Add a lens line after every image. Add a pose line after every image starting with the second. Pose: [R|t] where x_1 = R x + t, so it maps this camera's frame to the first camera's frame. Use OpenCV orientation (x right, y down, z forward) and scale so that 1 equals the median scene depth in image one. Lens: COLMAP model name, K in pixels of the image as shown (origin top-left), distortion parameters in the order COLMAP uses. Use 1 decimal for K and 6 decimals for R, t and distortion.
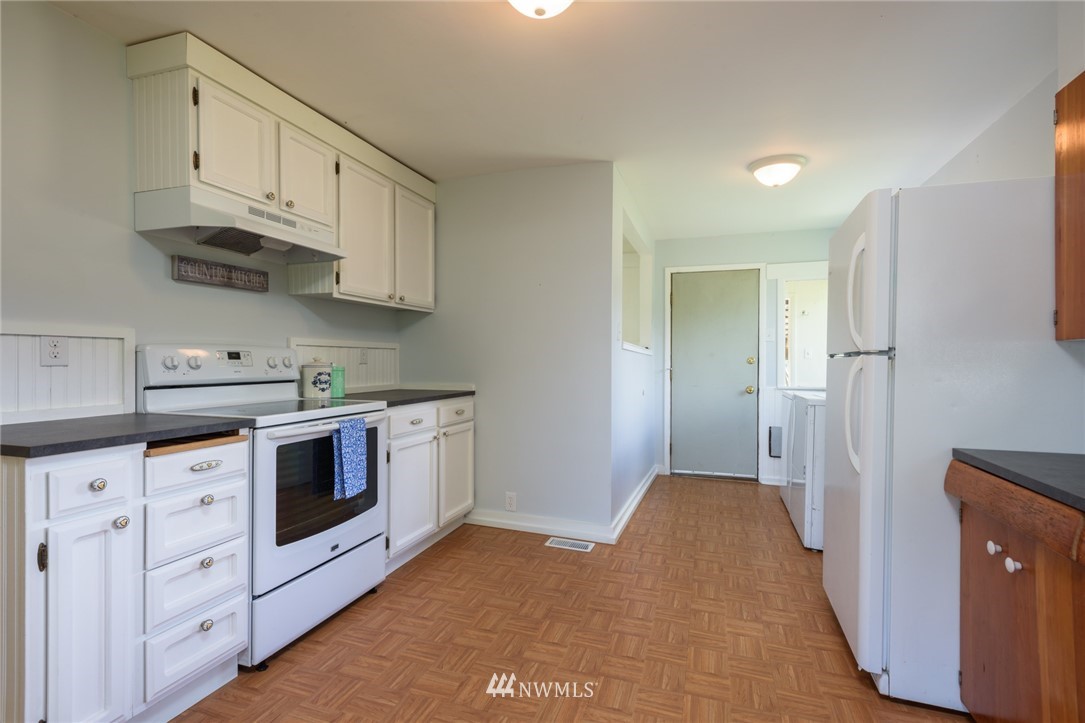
lens RADIAL K [[505.4, 0, 544.3], [0, 505.4, 364.6], [0, 0, 1]] dist [0.009014, -0.000543]
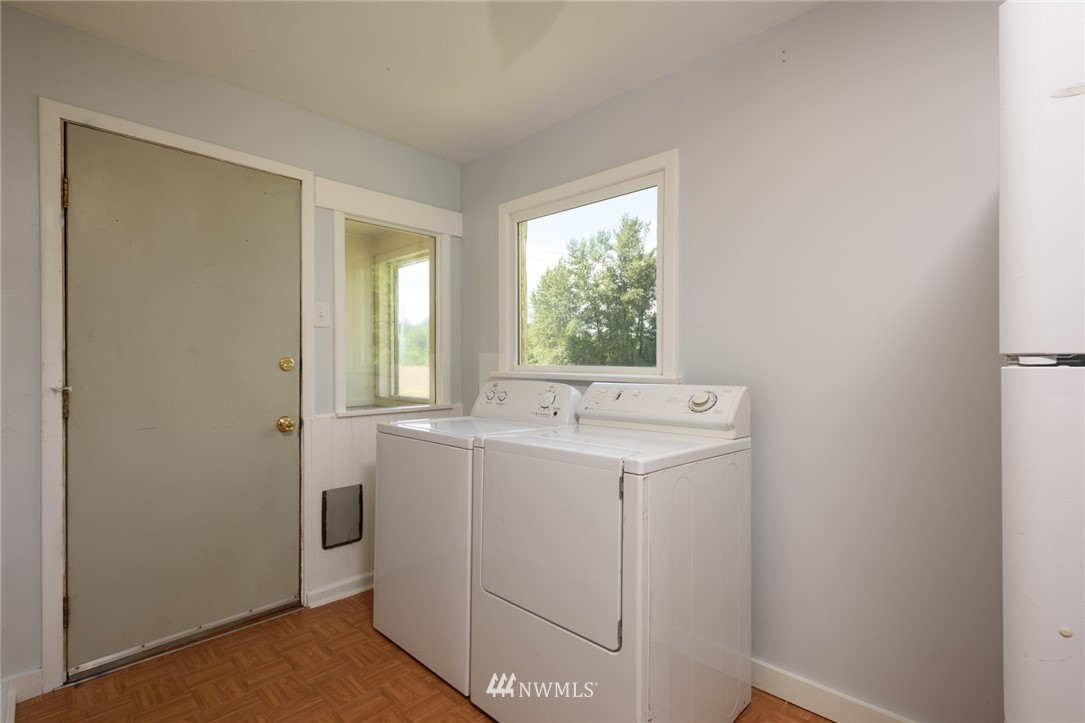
lens RADIAL K [[505.4, 0, 544.3], [0, 505.4, 364.6], [0, 0, 1]] dist [0.009014, -0.000543]
pose [[0.431227, -0.004458, 0.902232, 0.074648], [0.007401, 0.999972, 0.001404, -0.006322], [-0.902213, 0.006072, 0.431248, 0.564870]]
